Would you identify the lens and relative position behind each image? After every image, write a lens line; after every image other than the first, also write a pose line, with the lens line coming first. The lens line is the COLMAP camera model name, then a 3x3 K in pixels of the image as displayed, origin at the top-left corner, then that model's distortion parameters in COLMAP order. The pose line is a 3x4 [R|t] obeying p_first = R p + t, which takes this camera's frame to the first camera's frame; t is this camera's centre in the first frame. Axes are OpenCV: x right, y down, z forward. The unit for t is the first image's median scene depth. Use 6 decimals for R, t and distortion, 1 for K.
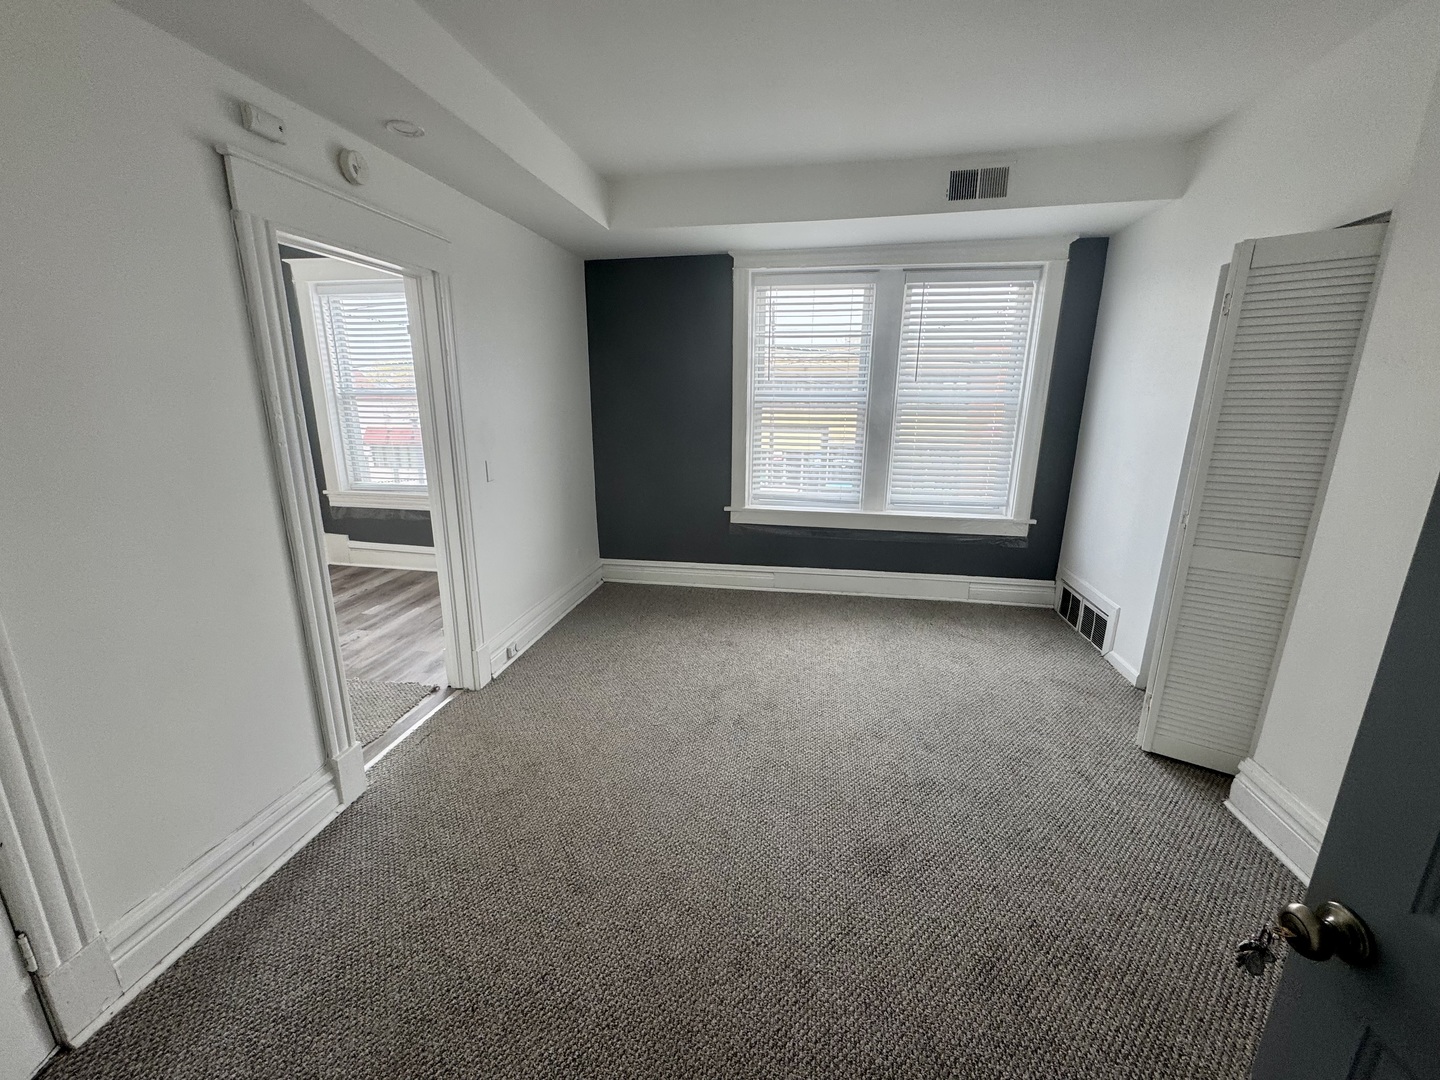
lens RADIAL K [[570.5, 0, 717.6], [0, 570.5, 538.2], [0, 0, 1]] dist [-0.001362, 0.000549]
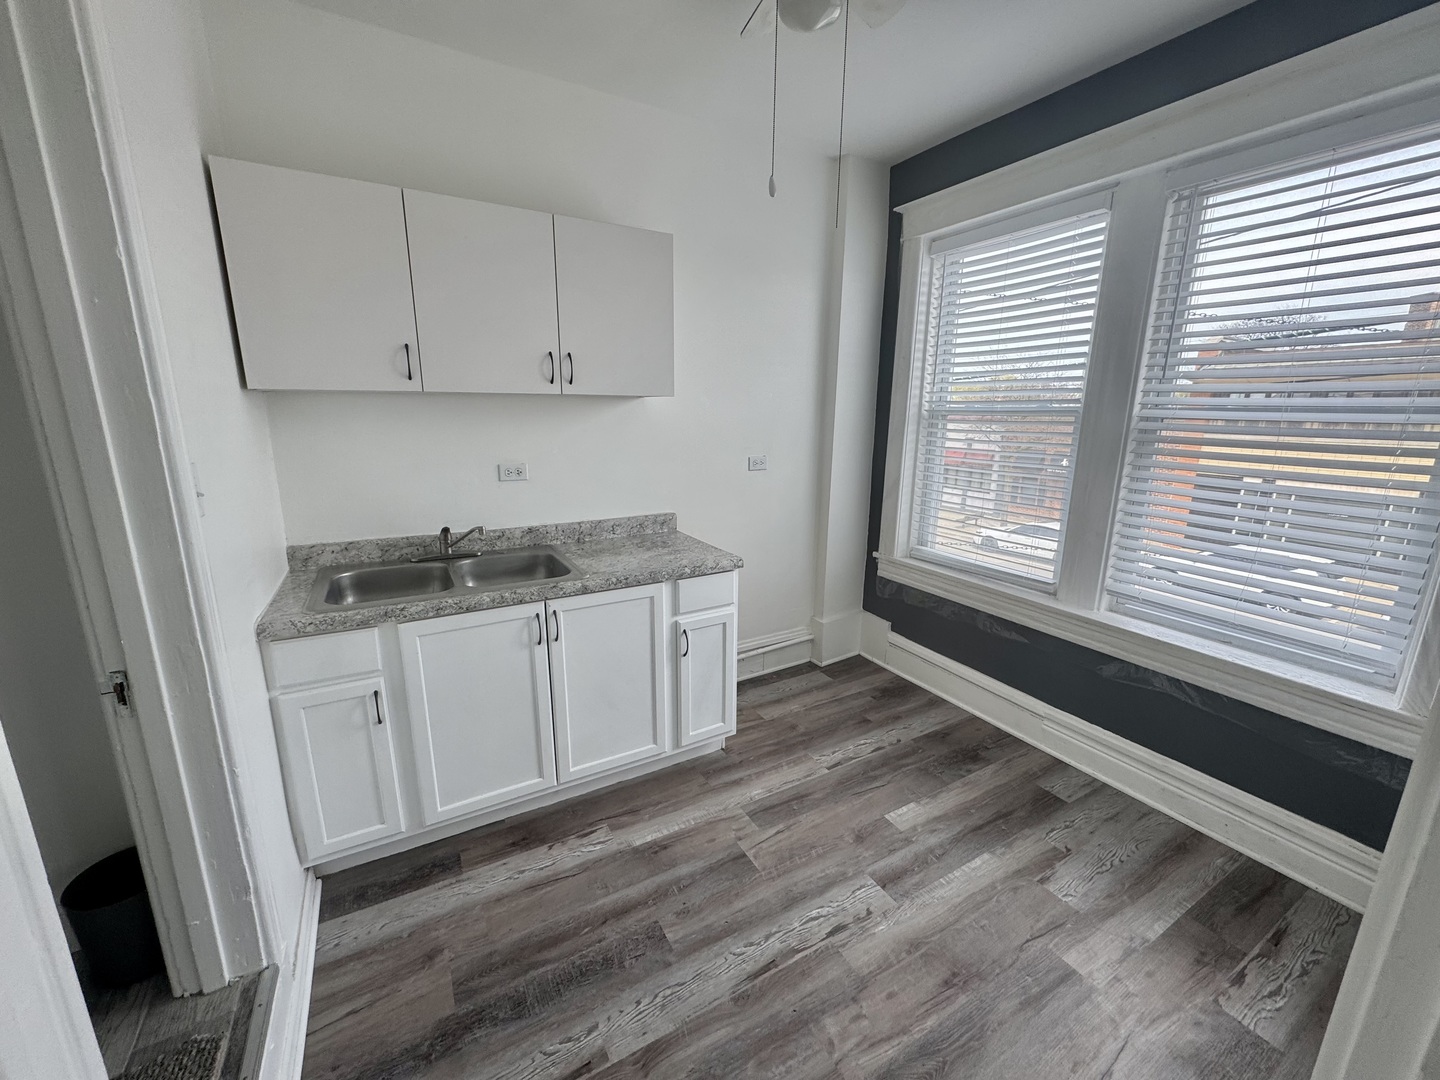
lens RADIAL K [[570.5, 0, 717.8], [0, 570.5, 541.5], [0, 0, 1]] dist [-0.001362, 0.000549]
pose [[0.635856, 0.173424, -0.752071, -0.307736], [-0.193717, 0.979097, 0.061993, -0.104585], [0.747102, 0.106271, 0.656160, 0.423254]]
